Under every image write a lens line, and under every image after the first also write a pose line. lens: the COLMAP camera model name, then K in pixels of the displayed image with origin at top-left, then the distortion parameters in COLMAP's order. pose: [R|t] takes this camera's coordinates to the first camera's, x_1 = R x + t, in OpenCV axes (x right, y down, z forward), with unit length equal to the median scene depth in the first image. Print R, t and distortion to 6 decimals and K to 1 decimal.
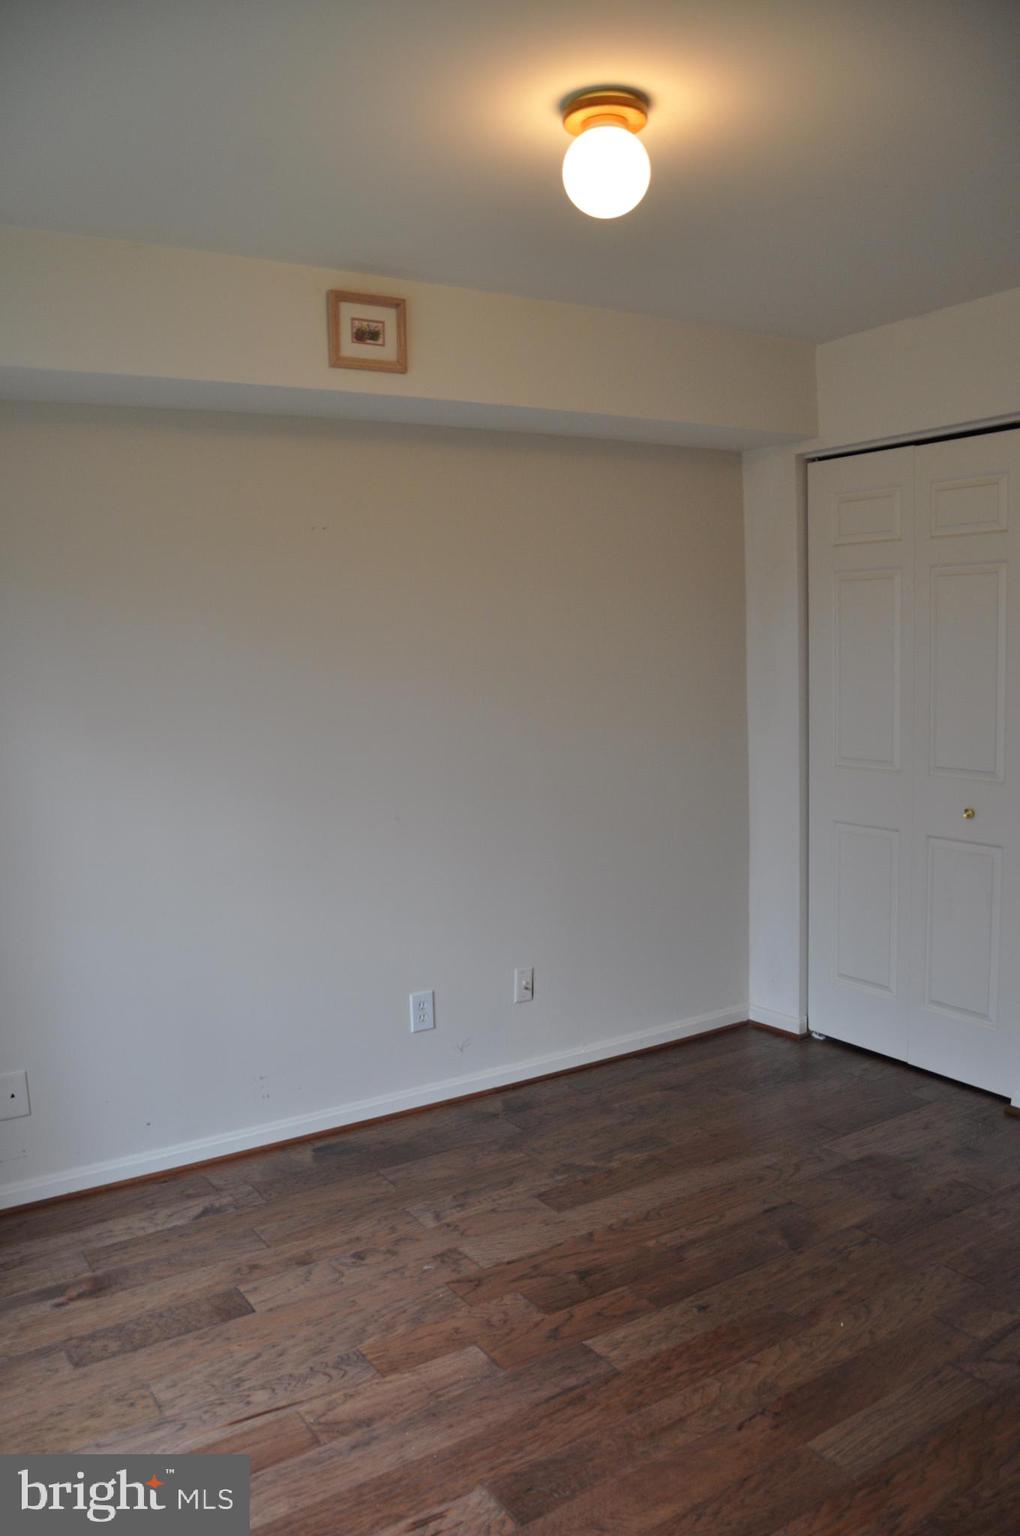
lens RADIAL K [[1181.7, 0, 472.6], [0, 1181.7, 768.7], [0, 0, 1]] dist [-0.160949, 0.103305]
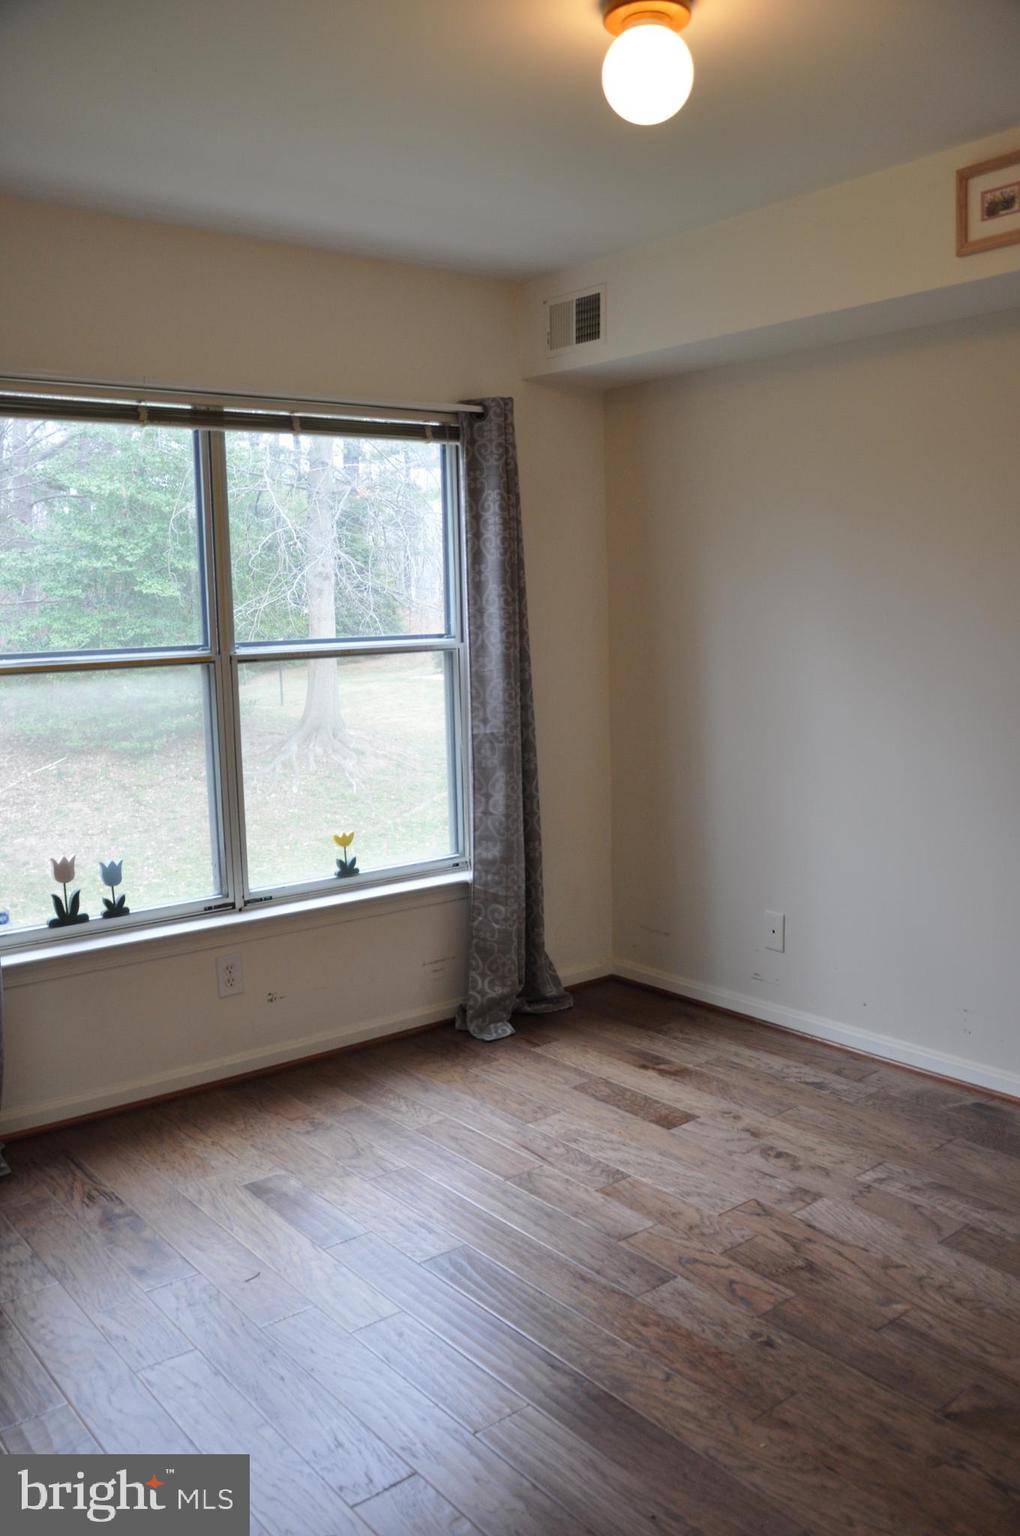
lens RADIAL K [[1181.7, 0, 472.6], [0, 1181.7, 768.7], [0, 0, 1]] dist [-0.160949, 0.103305]
pose [[0.126871, 0.172956, -0.976724, 0.820846], [-0.085486, 0.982924, 0.162950, -0.065194], [0.988229, 0.062822, 0.139490, 0.556293]]
